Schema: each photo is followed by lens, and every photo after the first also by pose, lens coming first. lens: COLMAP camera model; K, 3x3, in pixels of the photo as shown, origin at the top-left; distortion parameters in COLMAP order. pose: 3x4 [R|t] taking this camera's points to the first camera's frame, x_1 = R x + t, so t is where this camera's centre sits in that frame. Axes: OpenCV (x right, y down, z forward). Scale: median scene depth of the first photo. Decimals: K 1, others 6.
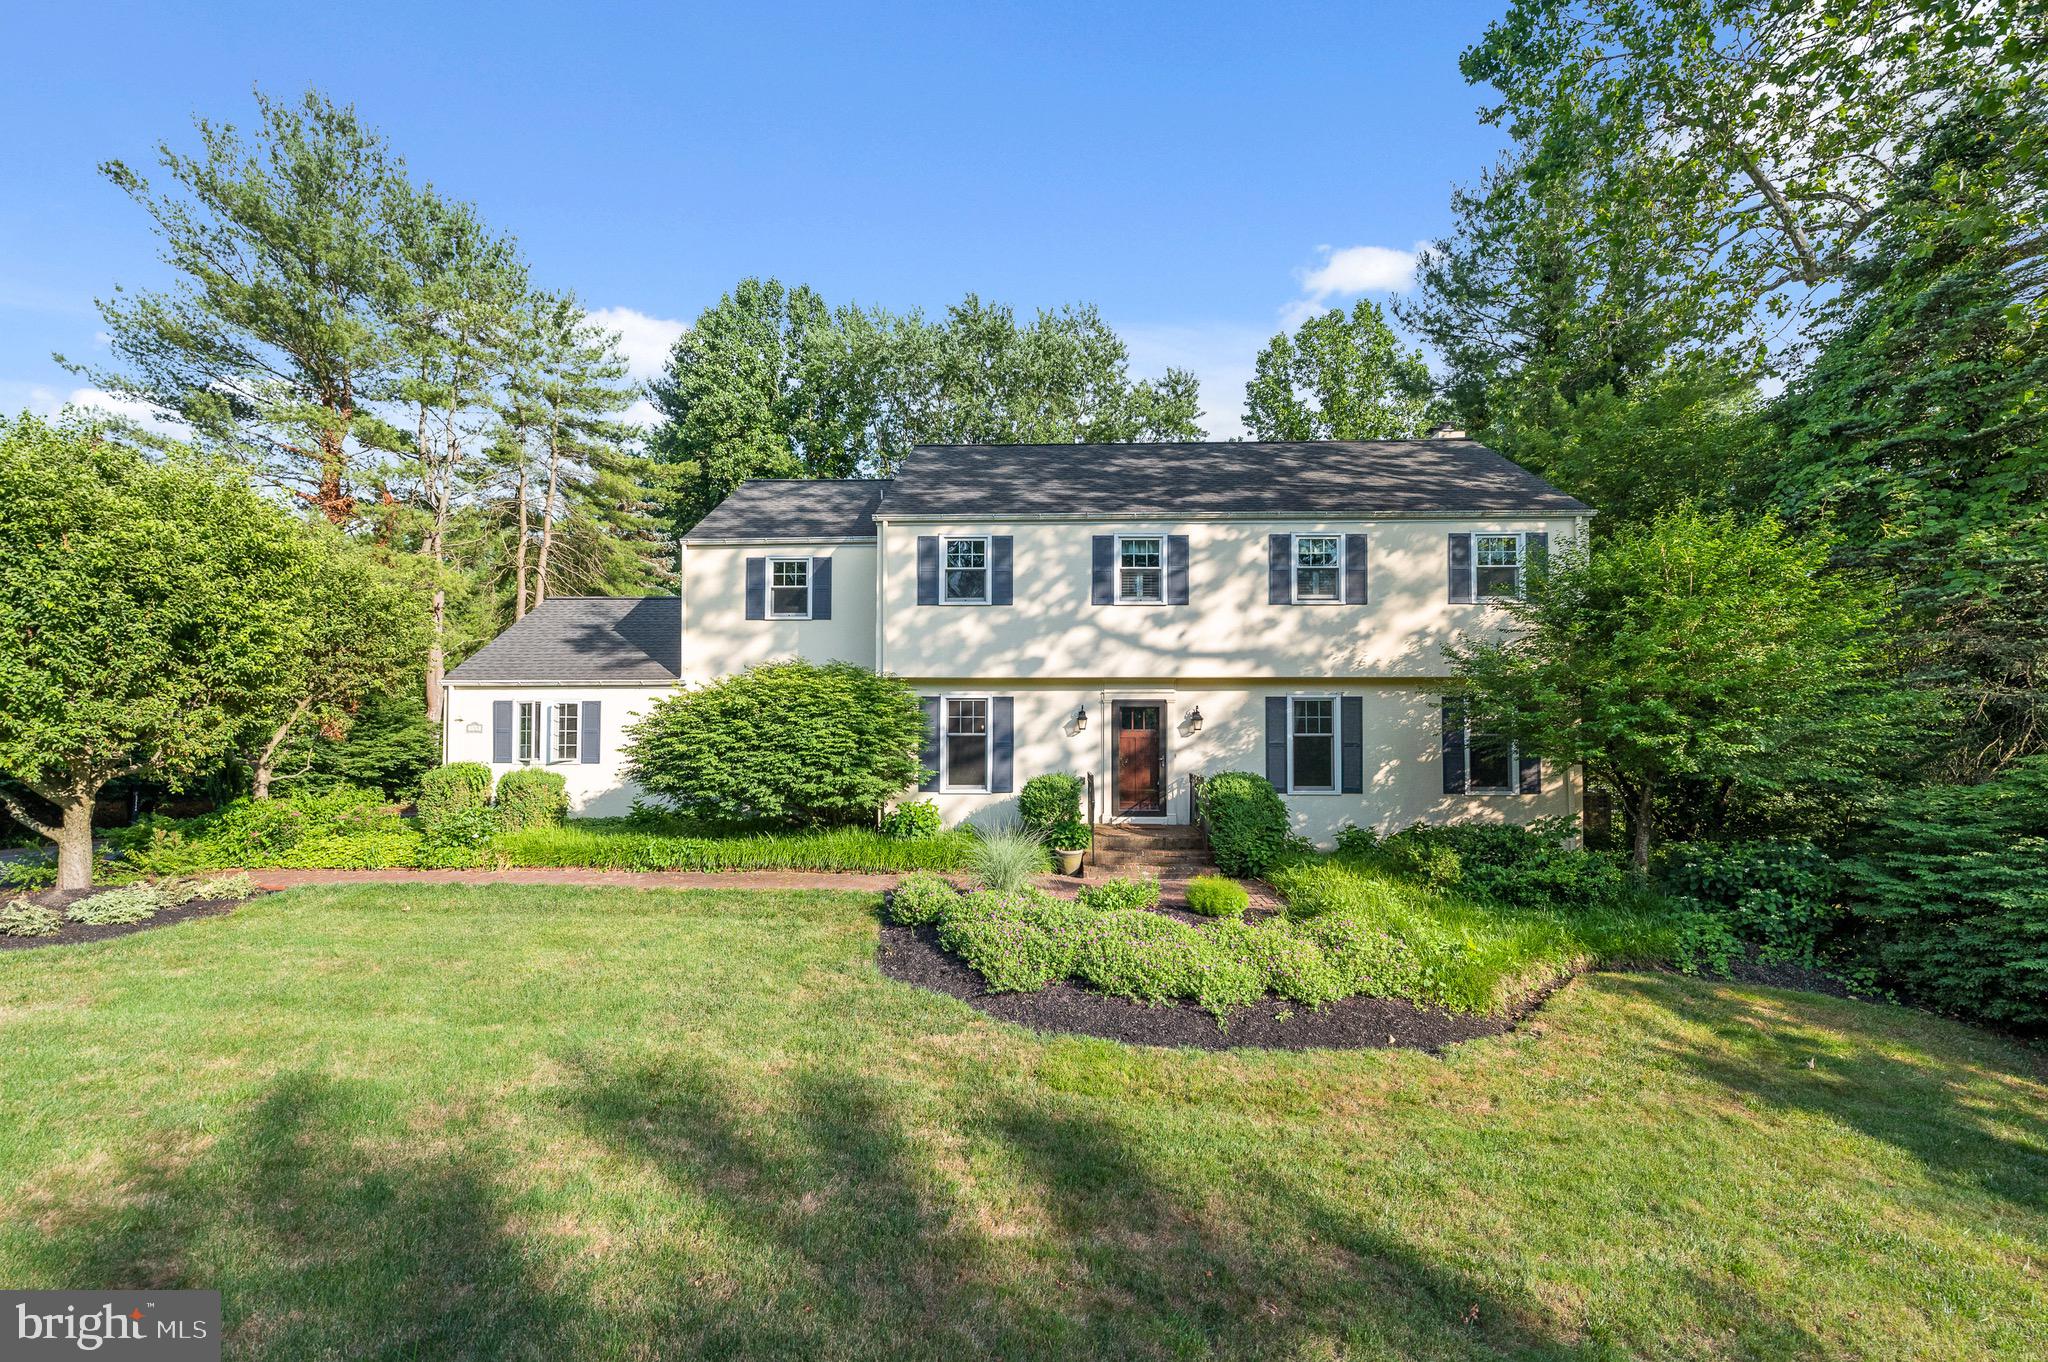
lens RADIAL K [[811.6, 0, 1024.0], [0, 811.6, 681.0], [0, 0, 1]] dist [-0.001058, -0.000008]
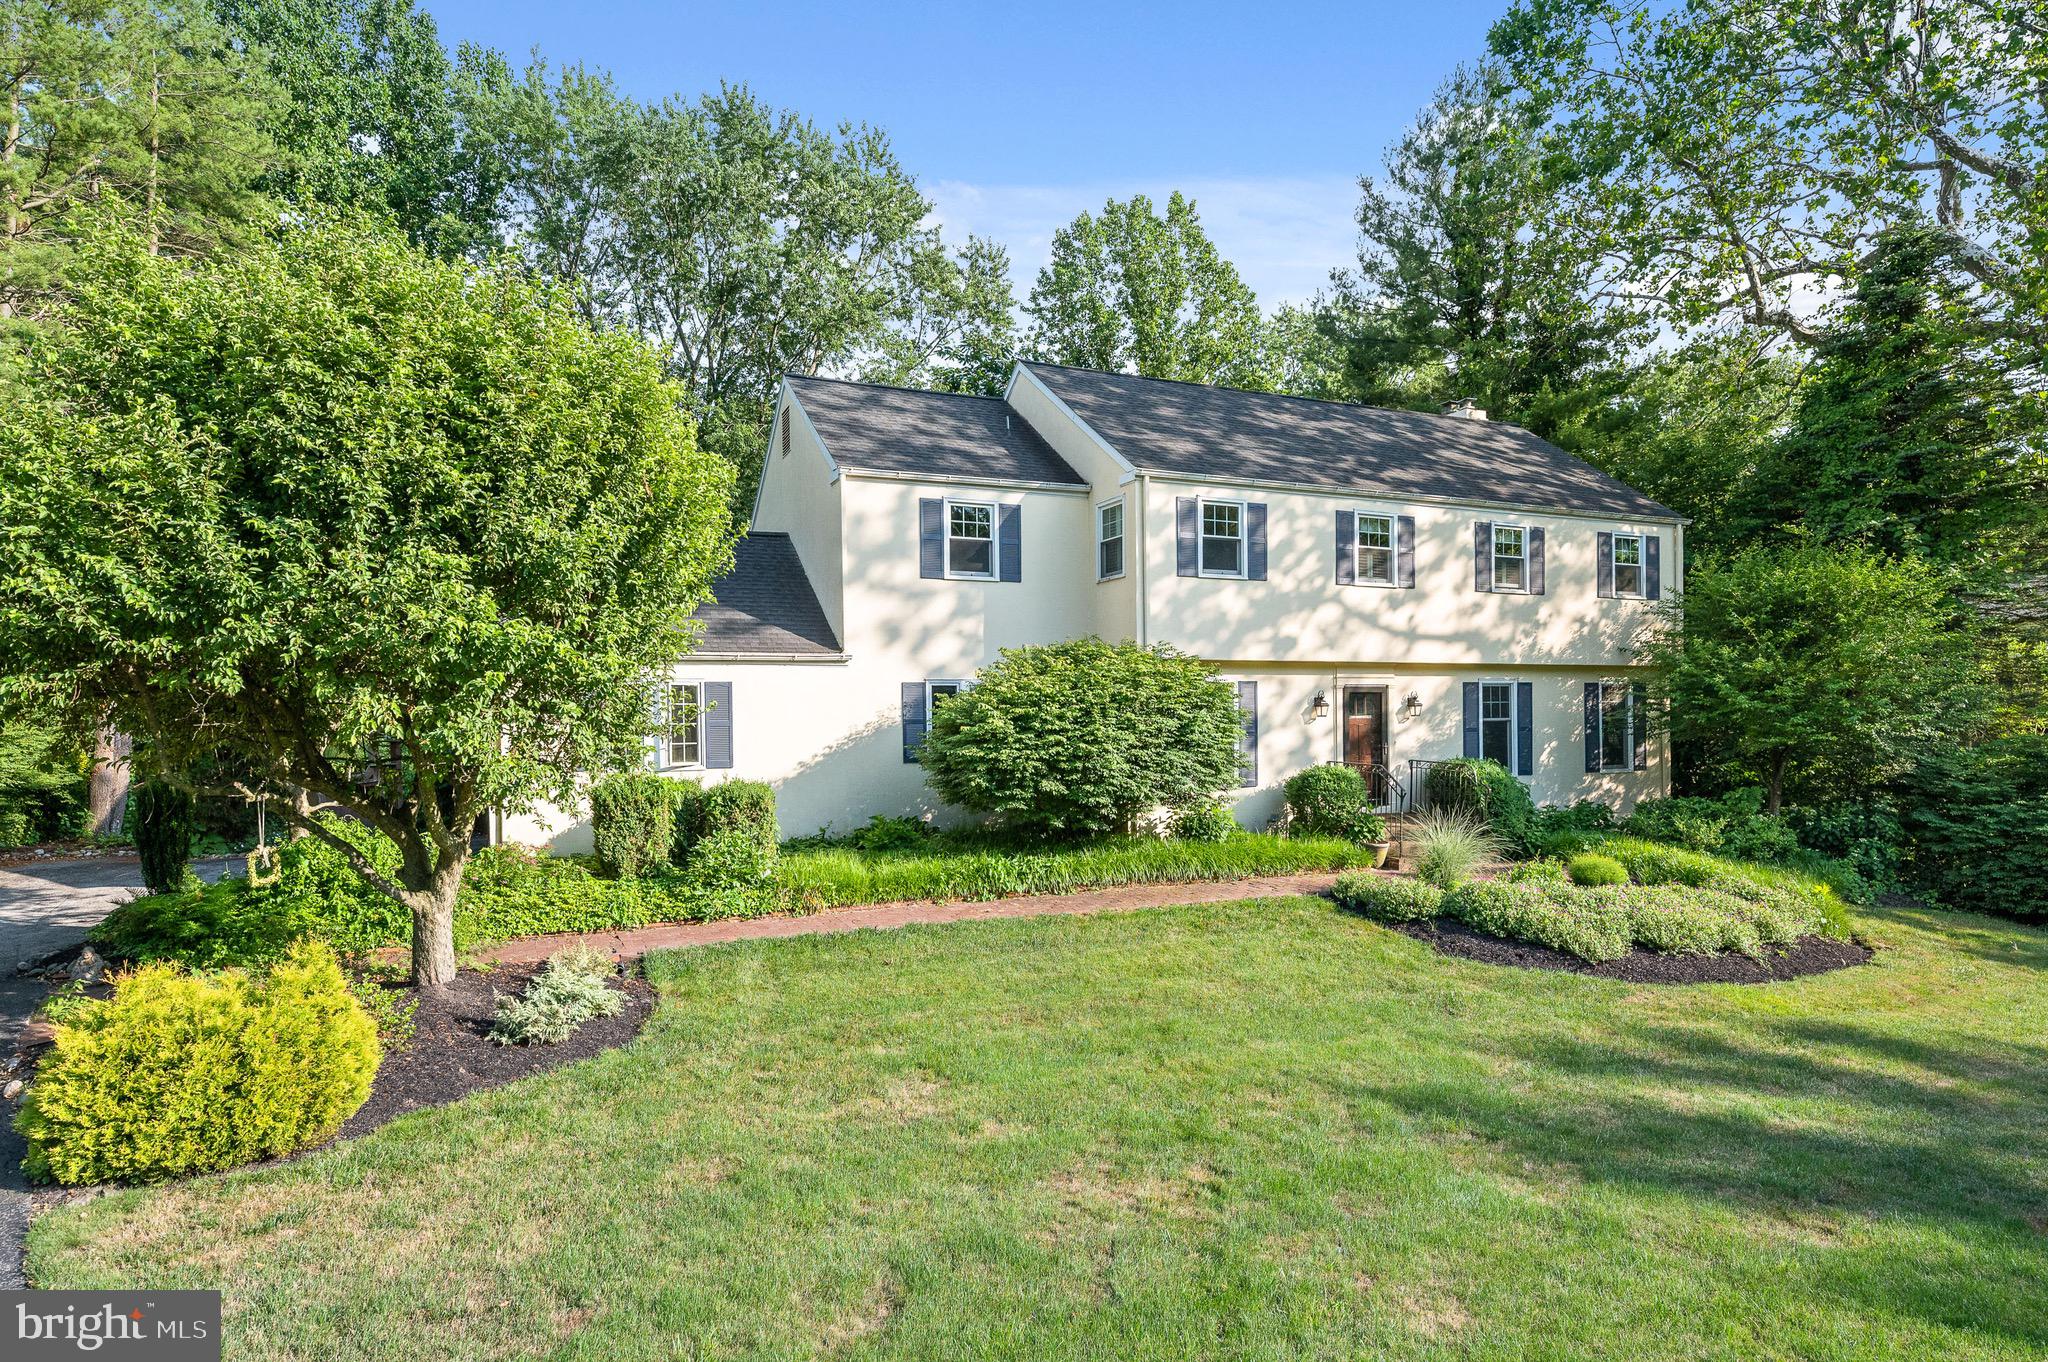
lens RADIAL K [[1099.7, 0, 1024.0], [0, 1099.7, 681.0], [0, 0, 1]] dist [0.002347, 0.000273]
pose [[0.898388, 0.005296, 0.439170, -0.797975], [-0.016002, 0.999658, 0.020678, -0.000442], [-0.438910, -0.025604, 0.898166, 0.010853]]
